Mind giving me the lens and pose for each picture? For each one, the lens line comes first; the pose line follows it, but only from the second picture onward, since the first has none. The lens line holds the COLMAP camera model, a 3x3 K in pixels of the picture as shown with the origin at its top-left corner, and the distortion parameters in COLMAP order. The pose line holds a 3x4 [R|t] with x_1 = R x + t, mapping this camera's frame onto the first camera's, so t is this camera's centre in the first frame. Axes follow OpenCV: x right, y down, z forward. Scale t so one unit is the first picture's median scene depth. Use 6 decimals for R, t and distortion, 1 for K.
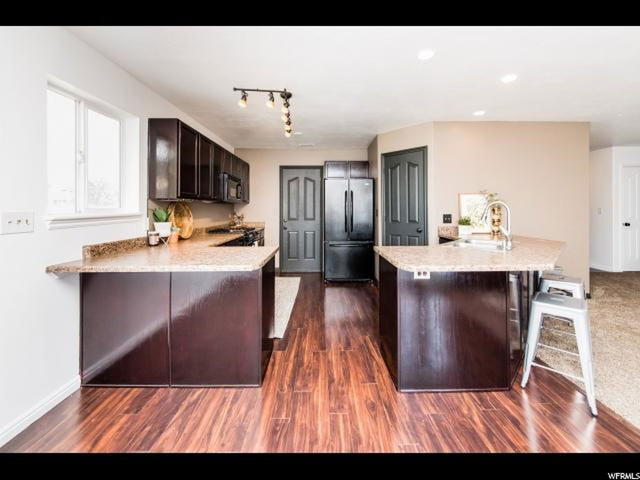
lens RADIAL K [[277.0, 0, 309.7], [0, 277.0, 212.4], [0, 0, 1]] dist [-0.007573, -0.000327]
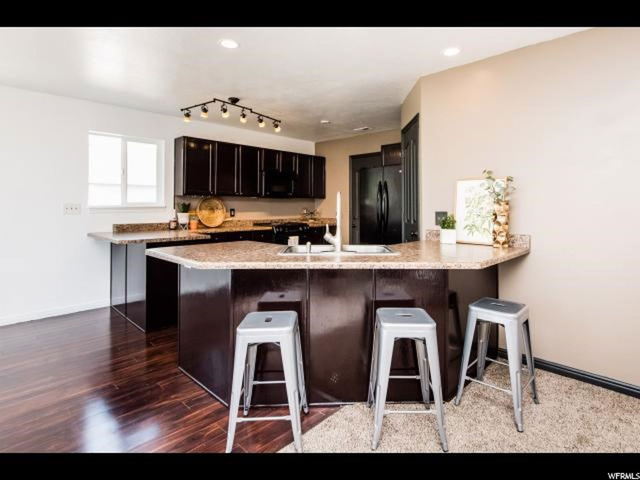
lens RADIAL K [[339.0, 0, 308.5], [0, 339.0, 203.0], [0, 0, 1]] dist [-0.000512, 0.000159]
pose [[0.712600, -0.000748, -0.701570, 1.153777], [-0.014934, 0.999757, -0.016235, 0.005515], [0.701412, 0.022047, 0.712415, 0.273213]]
